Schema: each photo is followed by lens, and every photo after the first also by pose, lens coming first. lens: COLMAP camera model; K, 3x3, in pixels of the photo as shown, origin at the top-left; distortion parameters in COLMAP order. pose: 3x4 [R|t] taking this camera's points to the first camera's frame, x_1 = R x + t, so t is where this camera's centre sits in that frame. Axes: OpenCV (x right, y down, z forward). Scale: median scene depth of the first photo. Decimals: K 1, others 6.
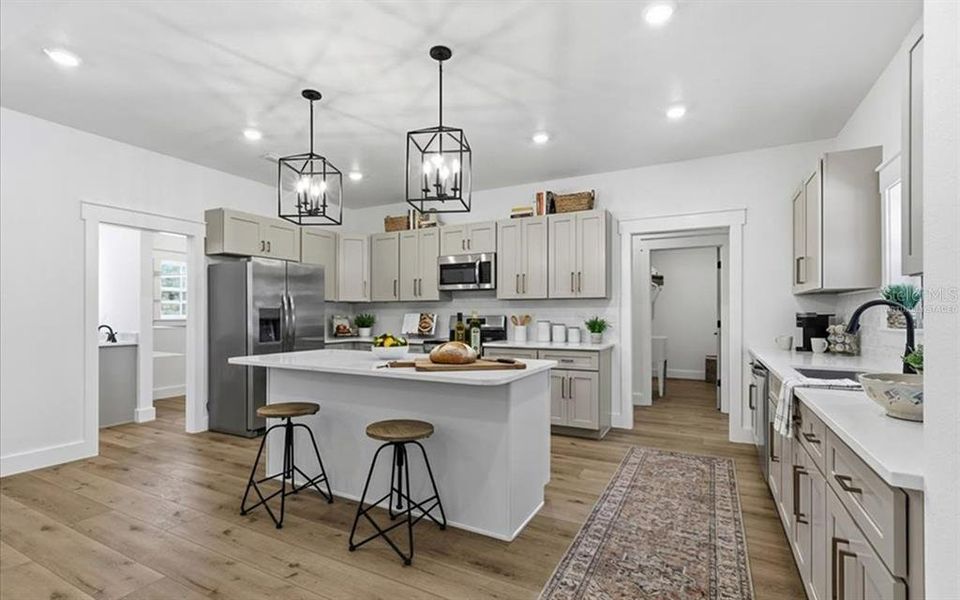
lens RADIAL K [[438.3, 0, 478.9], [0, 438.3, 311.4], [0, 0, 1]] dist [0.011557, 0.000081]
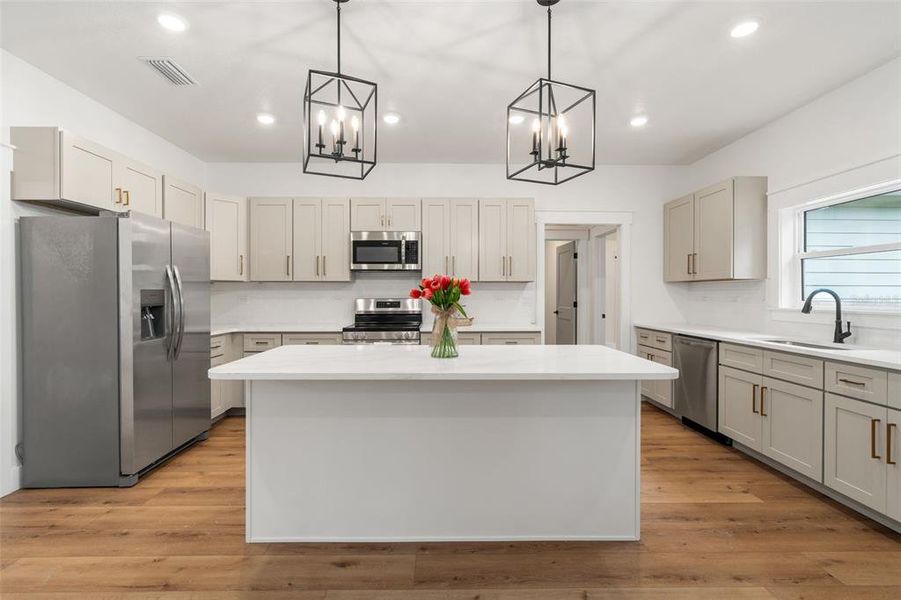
lens RADIAL K [[403.5, 0, 446.8], [0, 403.5, 296.8], [0, 0, 1]] dist [-0.002414, -0.000257]
pose [[0.875599, -0.002828, 0.483031, -0.445940], [-0.003838, 0.999911, 0.012811, -0.006894], [-0.483024, -0.013071, 0.875510, 0.279935]]
